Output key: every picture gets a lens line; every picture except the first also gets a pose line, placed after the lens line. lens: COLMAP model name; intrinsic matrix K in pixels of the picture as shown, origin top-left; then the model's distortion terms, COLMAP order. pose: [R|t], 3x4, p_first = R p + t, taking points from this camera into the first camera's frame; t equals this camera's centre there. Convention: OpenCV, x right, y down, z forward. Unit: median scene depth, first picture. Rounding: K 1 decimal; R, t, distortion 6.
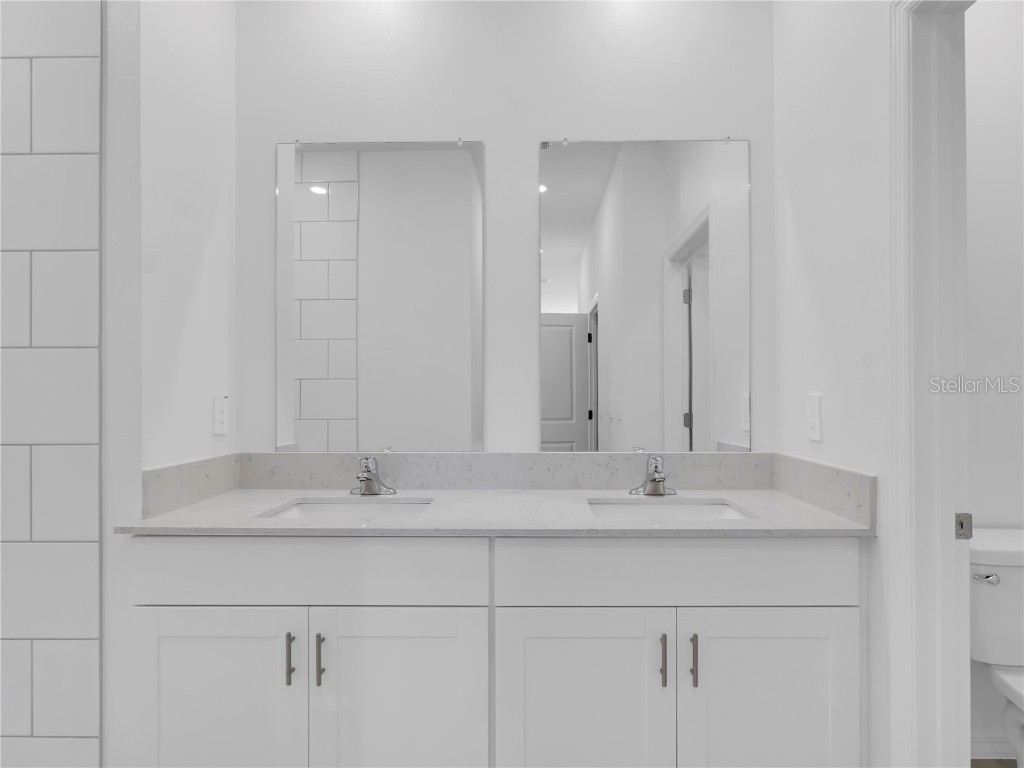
lens RADIAL K [[593.0, 0, 513.1], [0, 593.0, 397.6], [0, 0, 1]] dist [-0.003682, -0.001279]
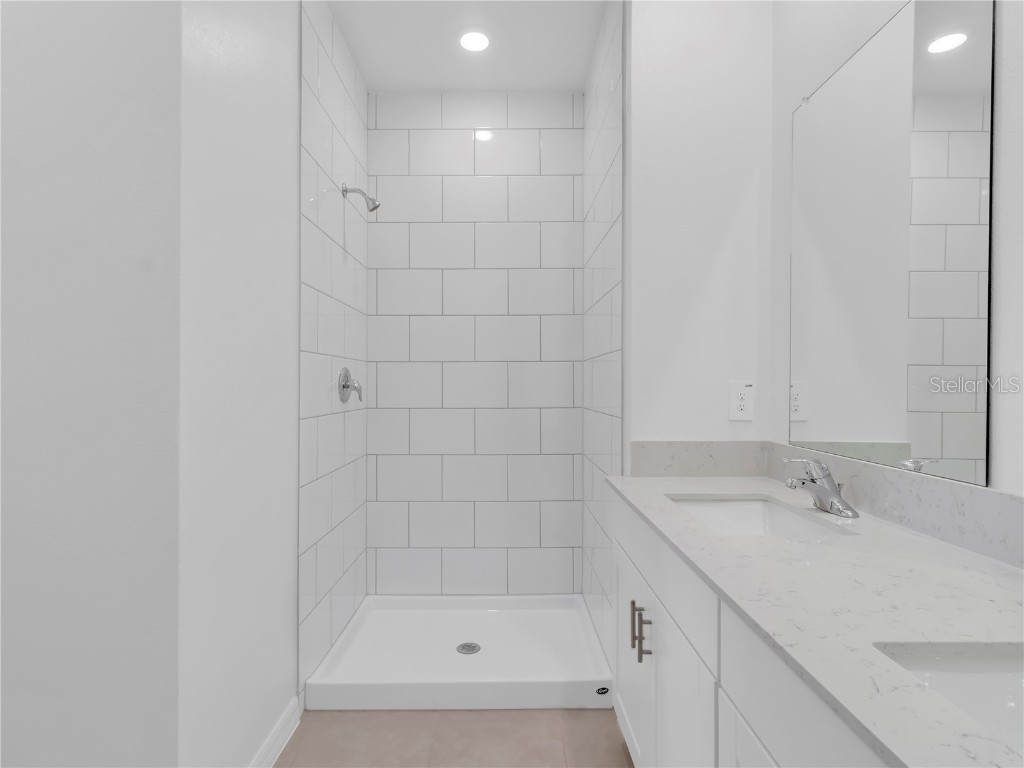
lens RADIAL K [[539.8, 0, 512.0], [0, 539.8, 384.0], [0, 0, 1]] dist [-0.002319, -0.000340]
pose [[0.014997, 0.002191, -0.999885, 0.457282], [-0.007135, 0.999972, 0.002085, -0.002786], [0.999862, 0.007102, 0.015012, 0.559577]]
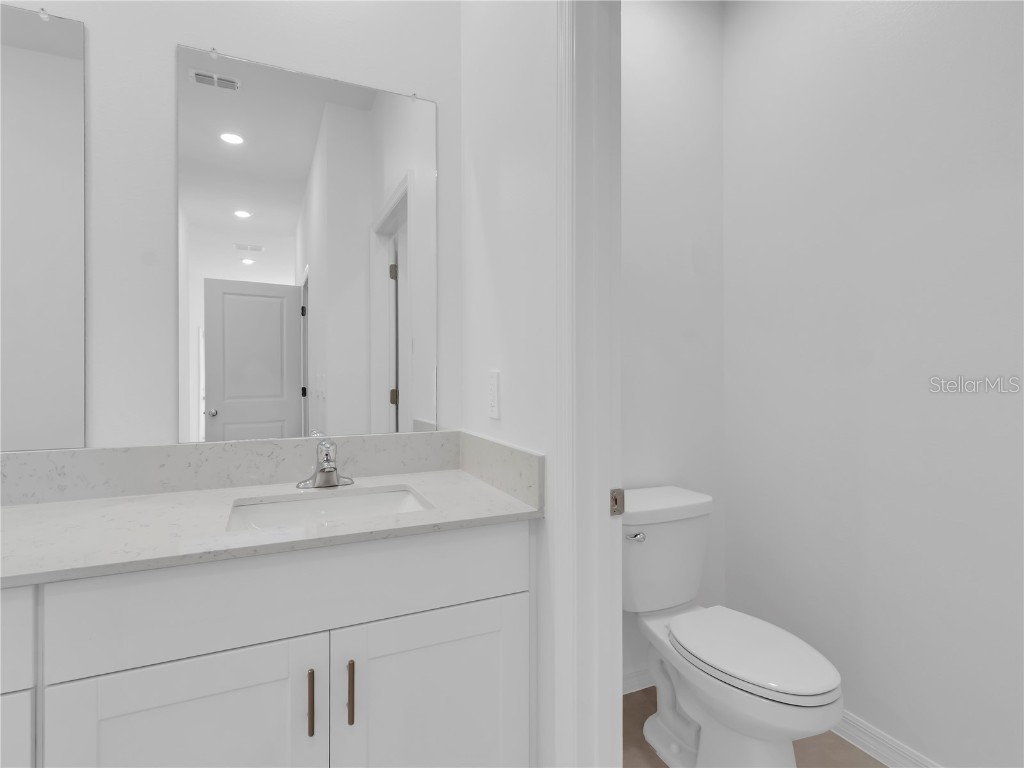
lens RADIAL K [[539.8, 0, 512.0], [0, 539.8, 384.0], [0, 0, 1]] dist [-0.002319, -0.000340]
pose [[0.900588, -0.007649, 0.434607, 0.139330], [-0.000739, 0.999817, 0.019127, -0.000598], [-0.434674, -0.017547, 0.900417, 0.174909]]
